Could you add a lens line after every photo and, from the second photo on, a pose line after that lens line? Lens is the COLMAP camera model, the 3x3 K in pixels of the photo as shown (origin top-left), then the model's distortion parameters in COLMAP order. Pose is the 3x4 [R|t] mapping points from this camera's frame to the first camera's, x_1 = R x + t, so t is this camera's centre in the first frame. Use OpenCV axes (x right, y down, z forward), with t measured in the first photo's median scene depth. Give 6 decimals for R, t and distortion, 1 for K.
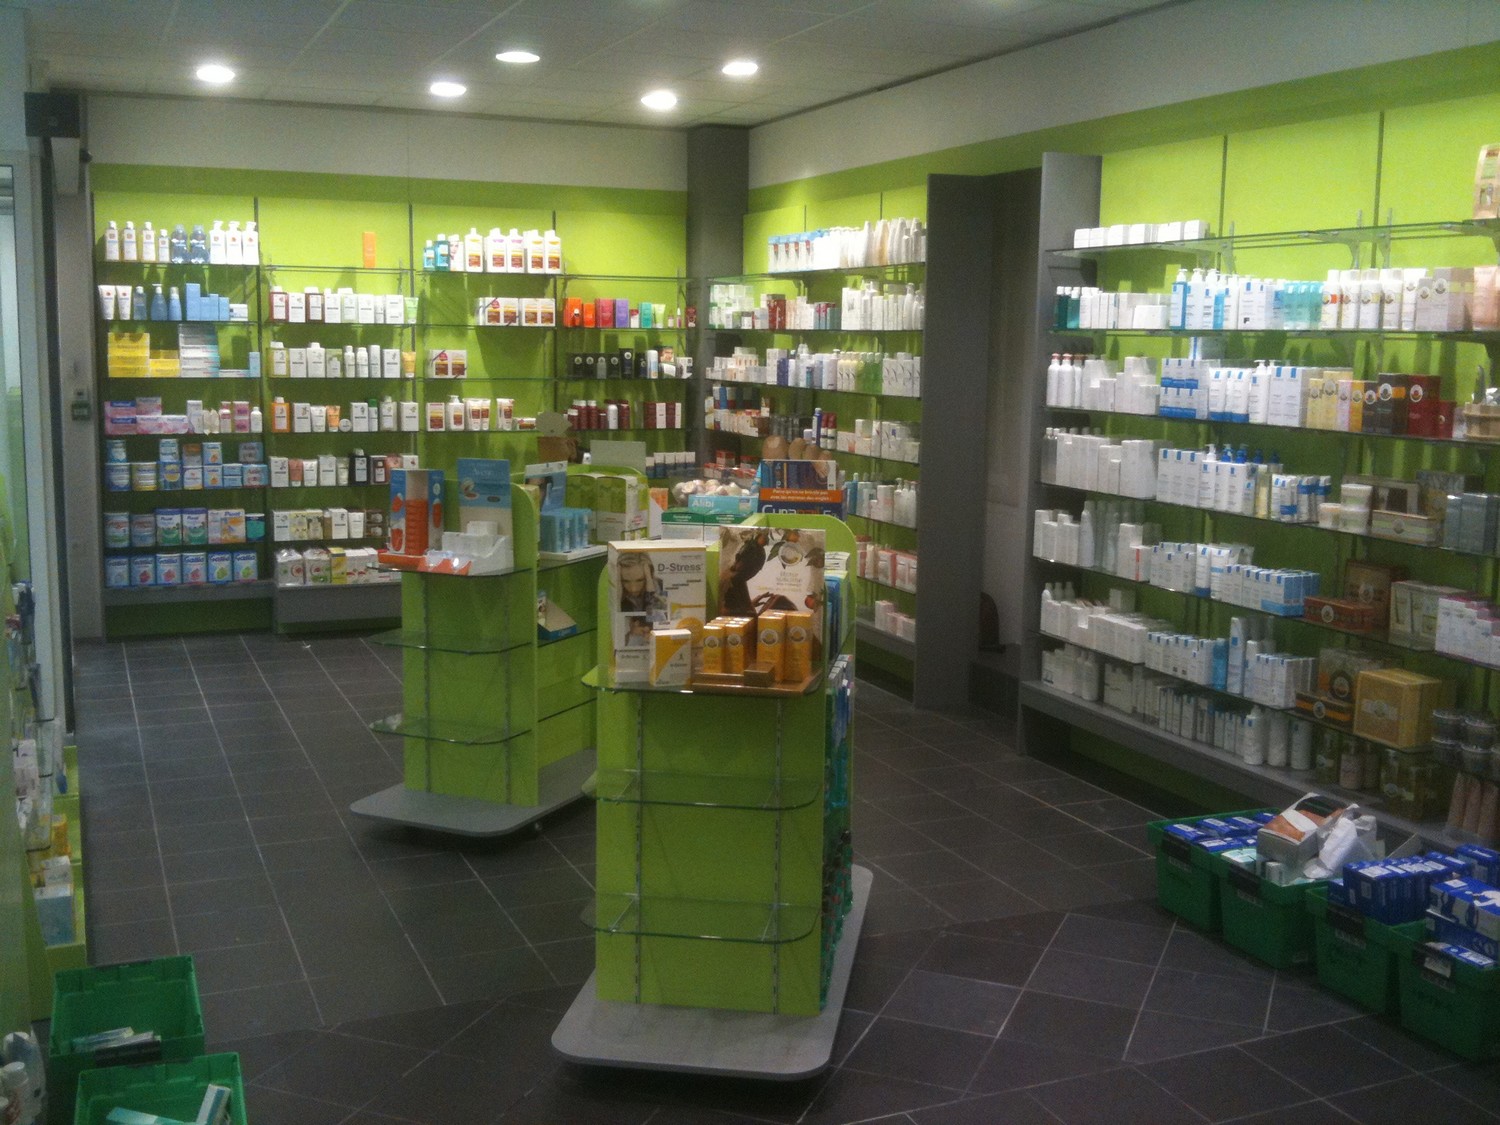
lens RADIAL K [[1569.5, 0, 752.1], [0, 1569.5, 562.1], [0, 0, 1]] dist [0.004170, 0.000000]
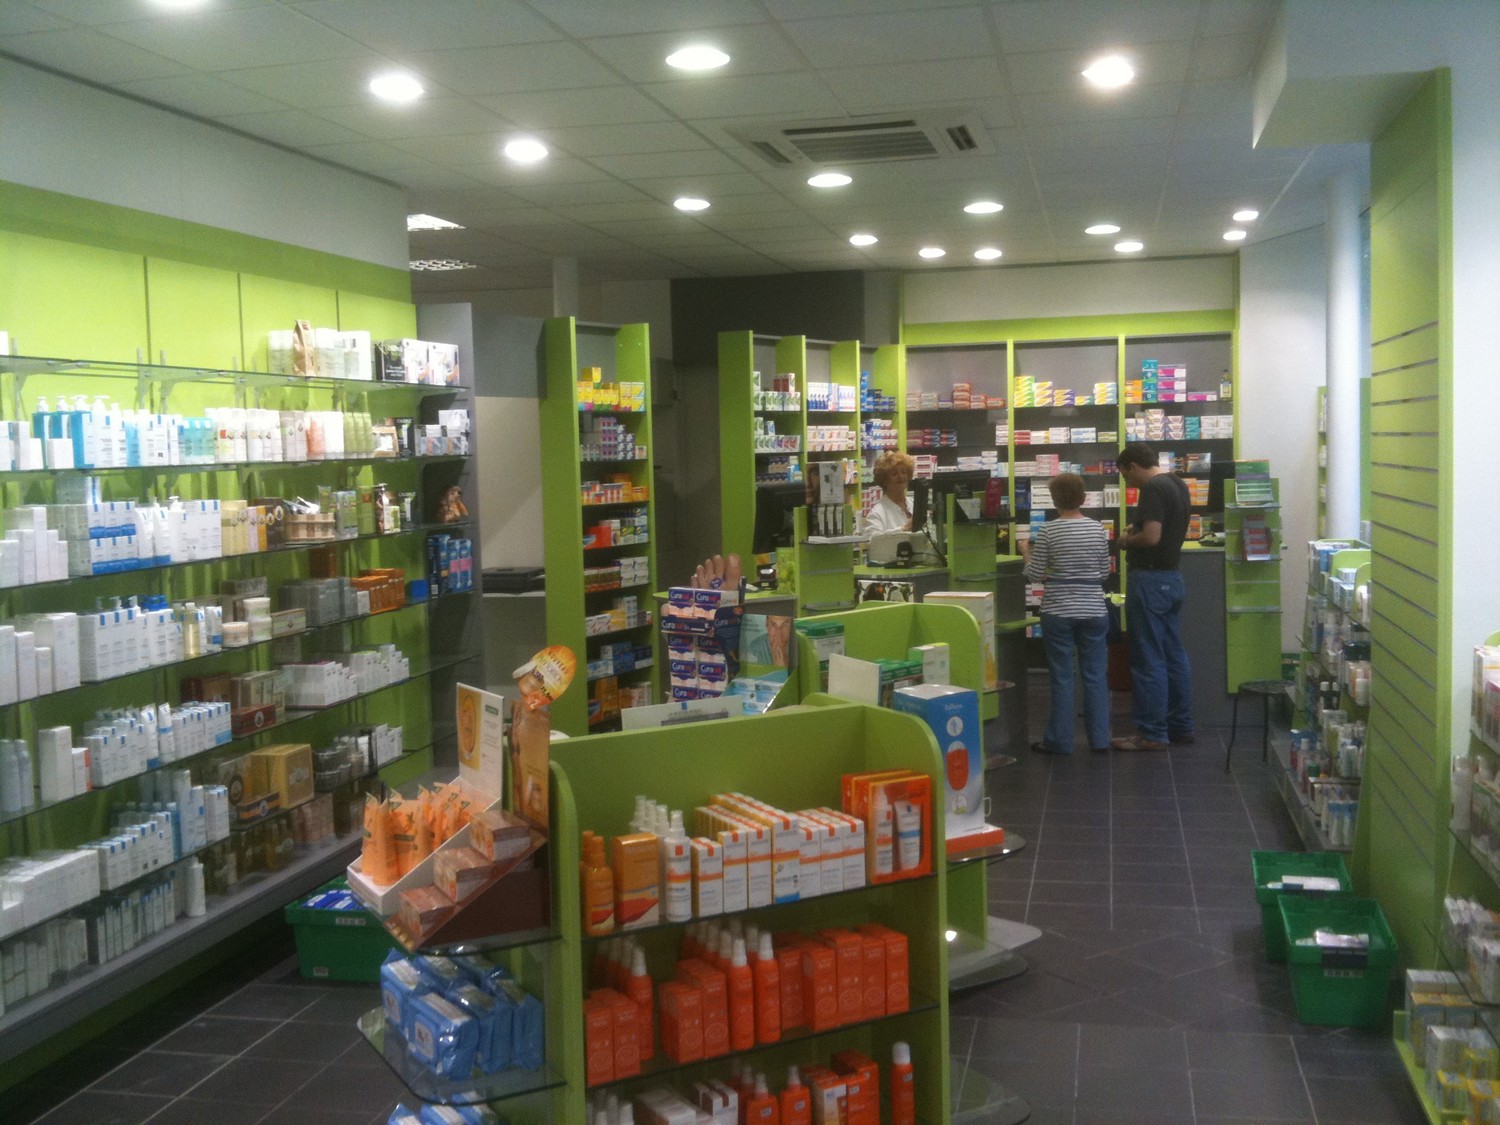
lens RADIAL K [[1569.5, 0, 751.5], [0, 1569.5, 559.4], [0, 0, 1]] dist [0.004170, 0.000000]
pose [[-0.805226, -0.038938, 0.591688, -0.514202], [0.099121, 0.974963, 0.199053, -0.241528], [-0.584624, 0.218931, -0.781206, 1.516722]]
